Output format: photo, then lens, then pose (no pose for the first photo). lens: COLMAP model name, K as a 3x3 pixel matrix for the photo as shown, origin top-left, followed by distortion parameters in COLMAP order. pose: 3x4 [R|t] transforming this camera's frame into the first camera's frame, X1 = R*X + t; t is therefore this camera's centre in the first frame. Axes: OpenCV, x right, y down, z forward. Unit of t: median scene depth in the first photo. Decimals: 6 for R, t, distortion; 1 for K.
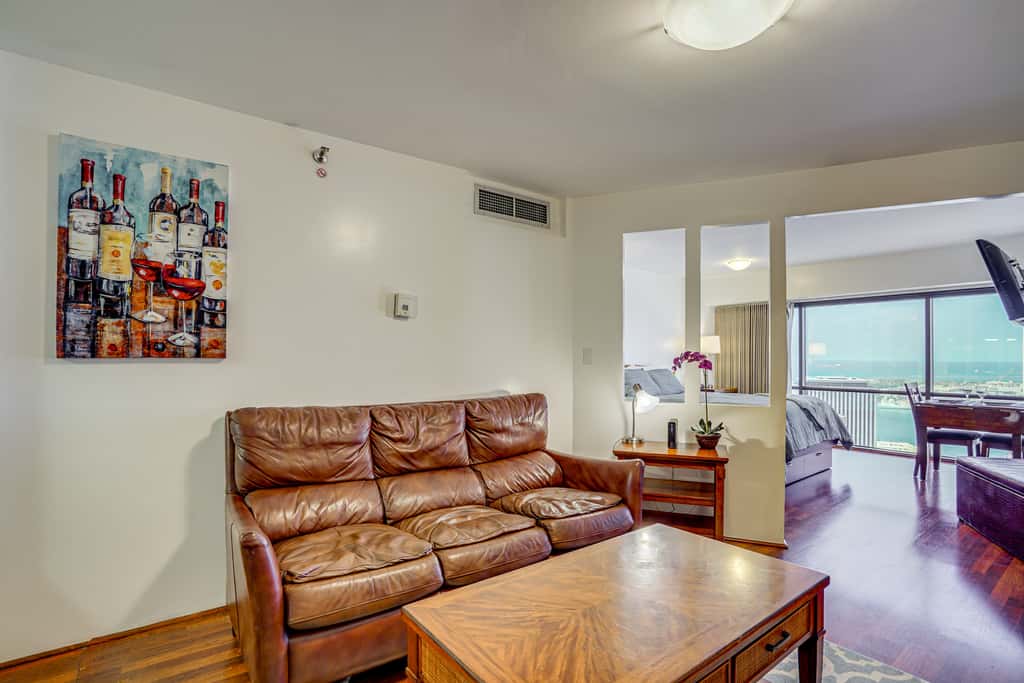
lens RADIAL K [[495.2, 0, 509.9], [0, 495.2, 352.0], [0, 0, 1]] dist [-0.053095, 0.024258]
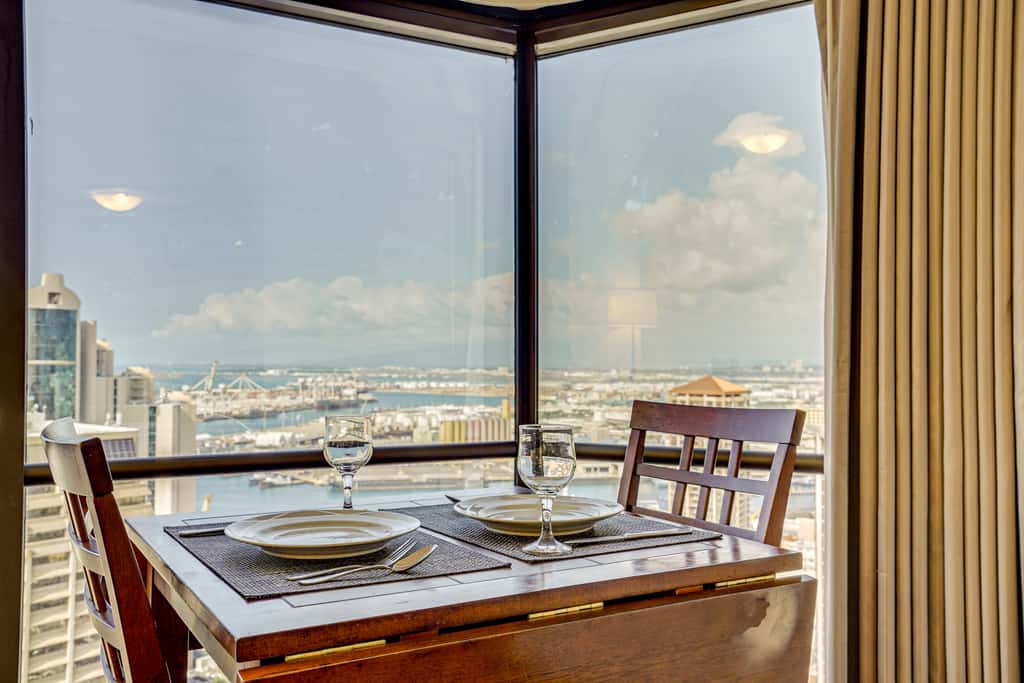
lens RADIAL K [[907.7, 0, 512.0], [0, 907.7, 341.5], [0, 0, 1]] dist [0.003946, 0.003414]
pose [[0.144037, 0.013163, 0.989485, 1.399124], [-0.012349, 0.999858, -0.011503, 0.097725], [-0.989495, -0.010562, 0.144179, 1.924913]]
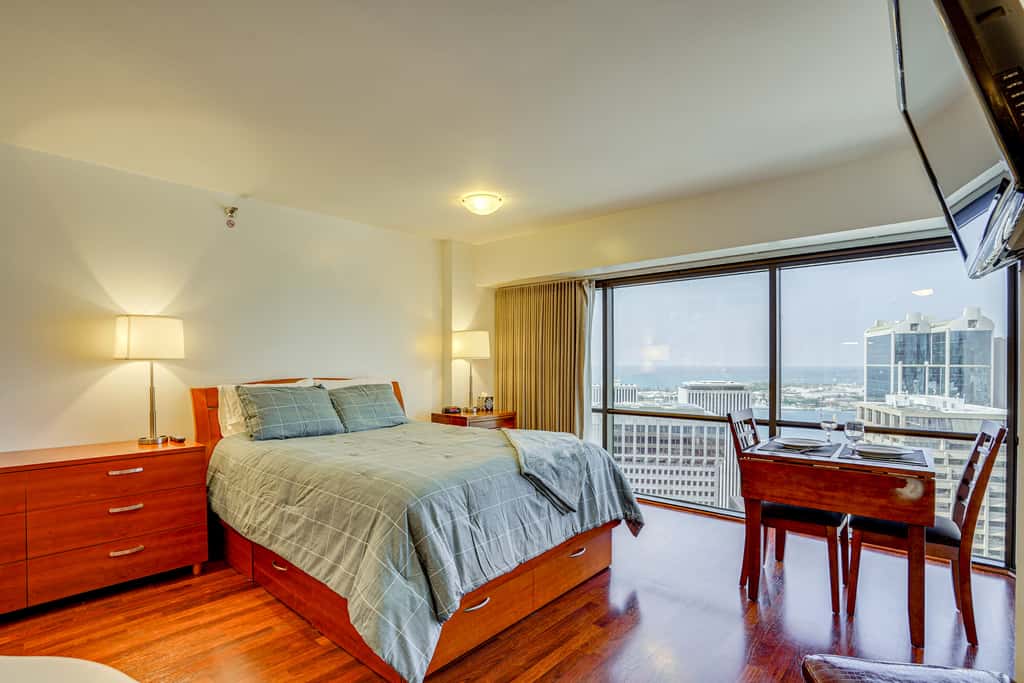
lens RADIAL K [[493.8, 0, 503.0], [0, 493.8, 358.7], [0, 0, 1]] dist [-0.066046, 0.032619]
pose [[0.984579, 0.000544, 0.174942, 1.034244], [-0.000974, 0.999997, 0.002373, 0.006370], [-0.174940, -0.002507, 0.984576, 1.109333]]
